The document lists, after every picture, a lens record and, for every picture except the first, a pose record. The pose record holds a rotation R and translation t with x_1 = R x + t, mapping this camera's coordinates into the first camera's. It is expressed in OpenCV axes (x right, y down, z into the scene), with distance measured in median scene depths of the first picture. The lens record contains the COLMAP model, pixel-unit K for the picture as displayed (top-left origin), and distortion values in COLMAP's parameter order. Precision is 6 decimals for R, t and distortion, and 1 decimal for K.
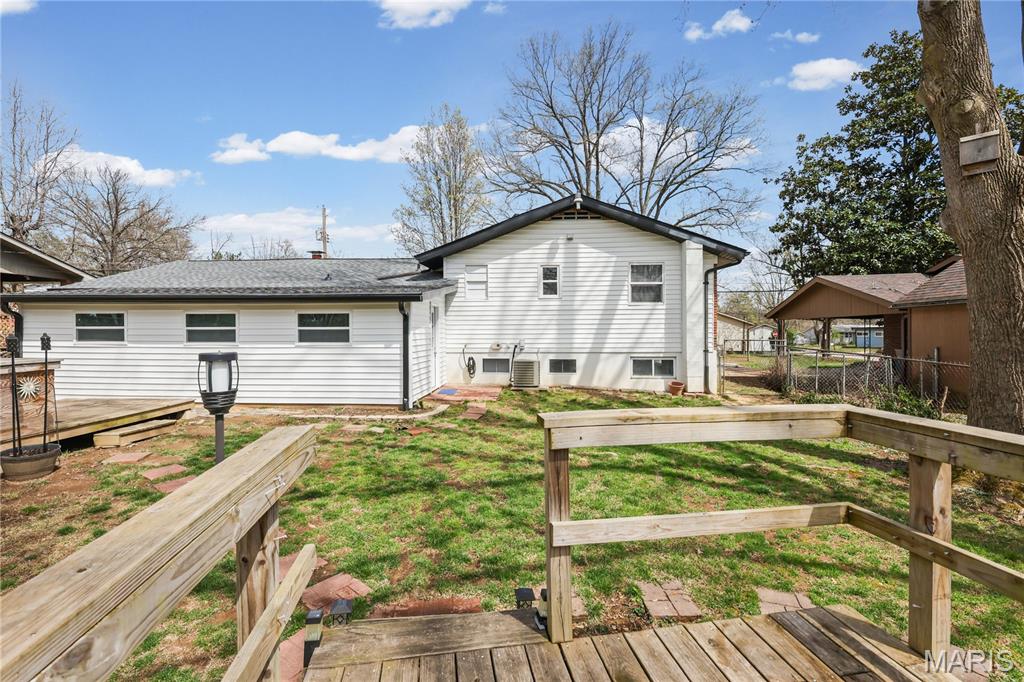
lens RADIAL K [[450.5, 0, 509.8], [0, 450.5, 333.4], [0, 0, 1]] dist [0.002372, 0.001076]
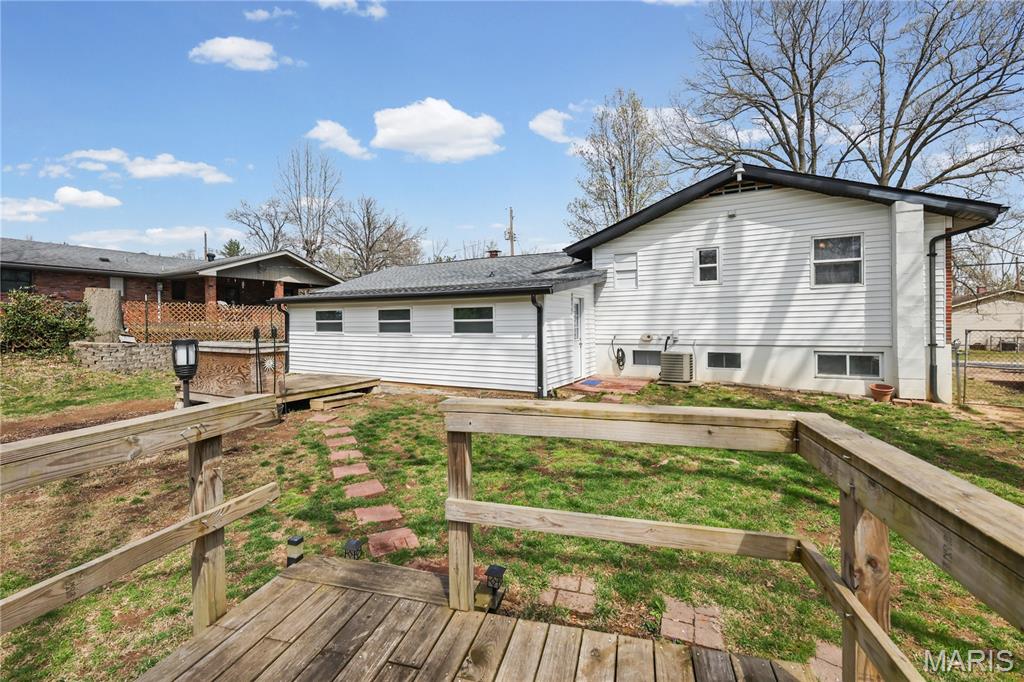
lens RADIAL K [[450.5, 0, 500.4], [0, 450.5, 325.2], [0, 0, 1]] dist [0.002372, 0.001076]
pose [[0.903553, -0.005074, -0.428445, 0.110295], [0.006251, 0.999980, 0.001339, -0.000150], [0.428430, -0.003888, 0.903567, 0.010695]]
